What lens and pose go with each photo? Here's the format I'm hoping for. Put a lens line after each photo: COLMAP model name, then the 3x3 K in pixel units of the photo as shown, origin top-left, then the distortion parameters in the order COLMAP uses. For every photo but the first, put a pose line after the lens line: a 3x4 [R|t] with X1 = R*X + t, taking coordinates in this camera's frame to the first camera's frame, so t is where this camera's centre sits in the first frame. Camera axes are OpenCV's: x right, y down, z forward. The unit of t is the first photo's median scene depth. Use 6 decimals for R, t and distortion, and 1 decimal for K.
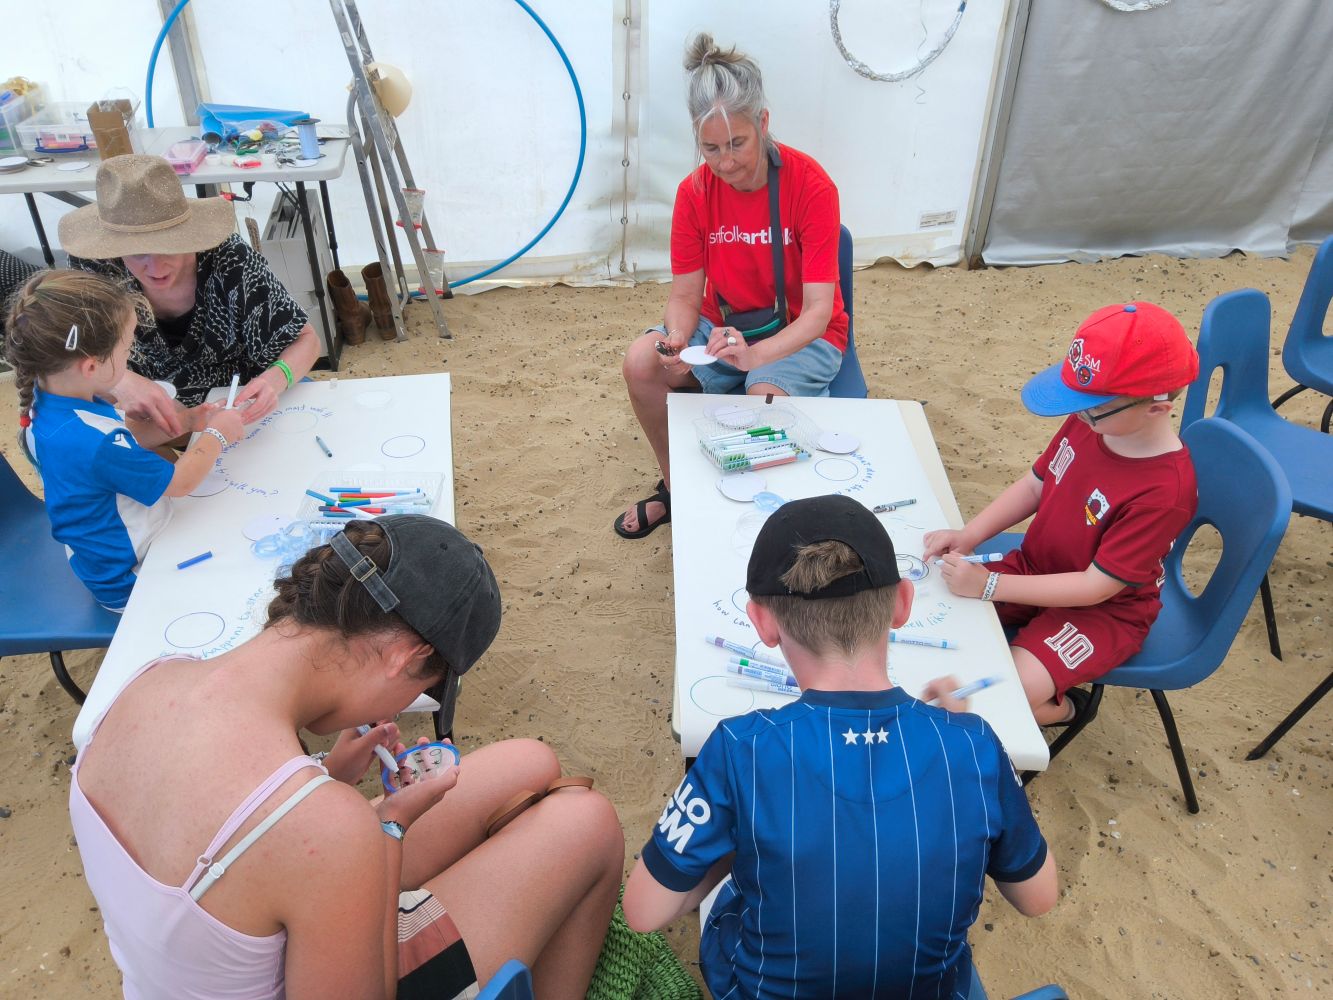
lens RADIAL K [[1042.1, 0, 666.5], [0, 1042.1, 500.0], [0, 0, 1]] dist [-0.000034, -0.000602]
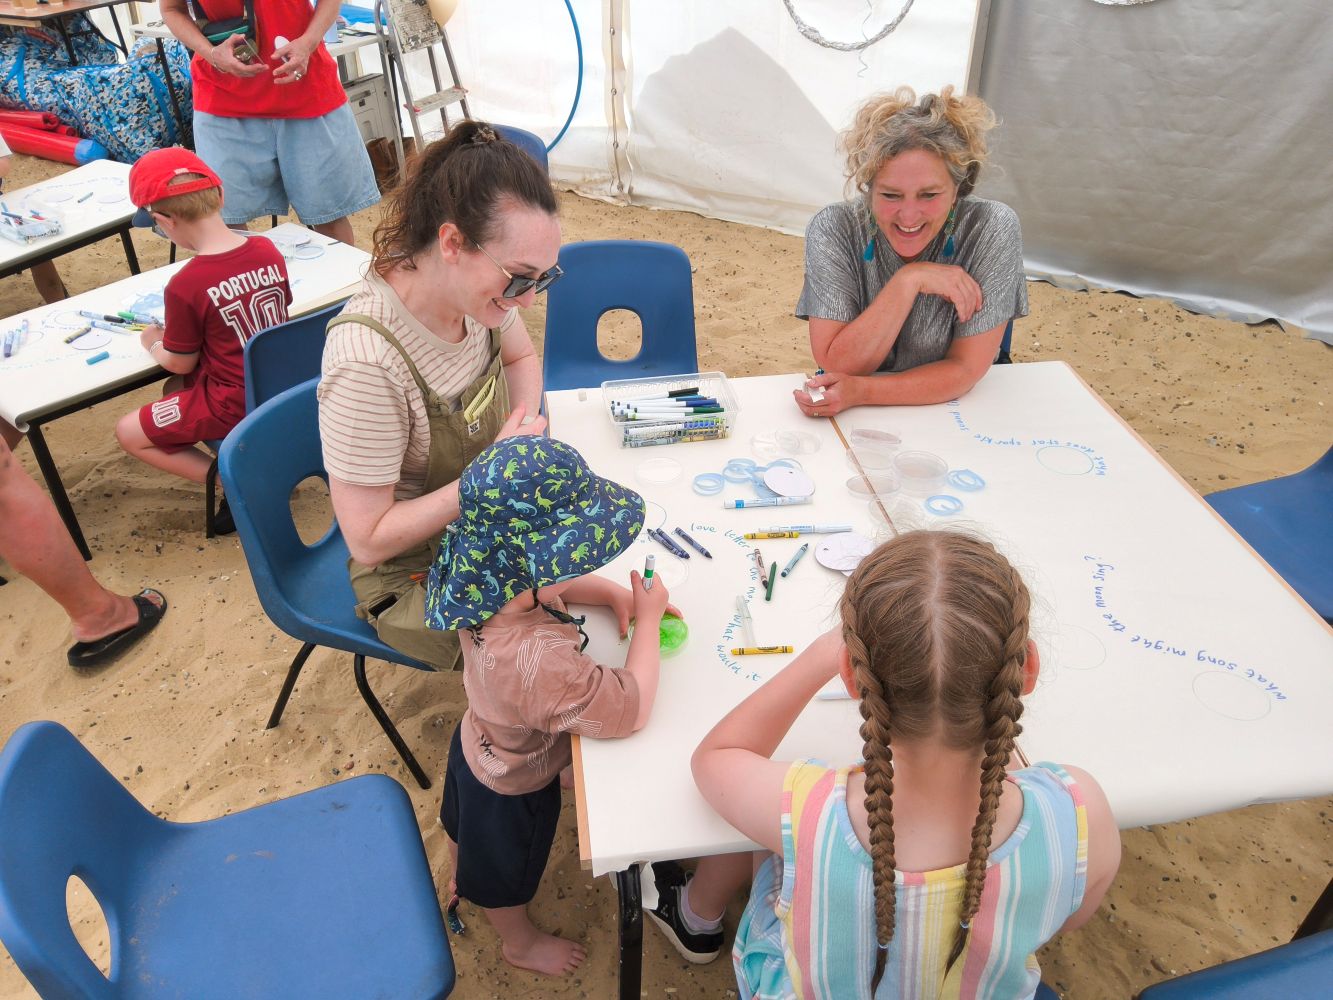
lens RADIAL K [[1042.1, 0, 666.5], [0, 1042.1, 500.0], [0, 0, 1]] dist [-0.000034, -0.000602]
pose [[0.793199, 0.338852, -0.505979, 0.686918], [-0.327904, 0.937807, 0.114005, -0.049624], [0.513141, 0.075484, 0.854979, 0.078844]]
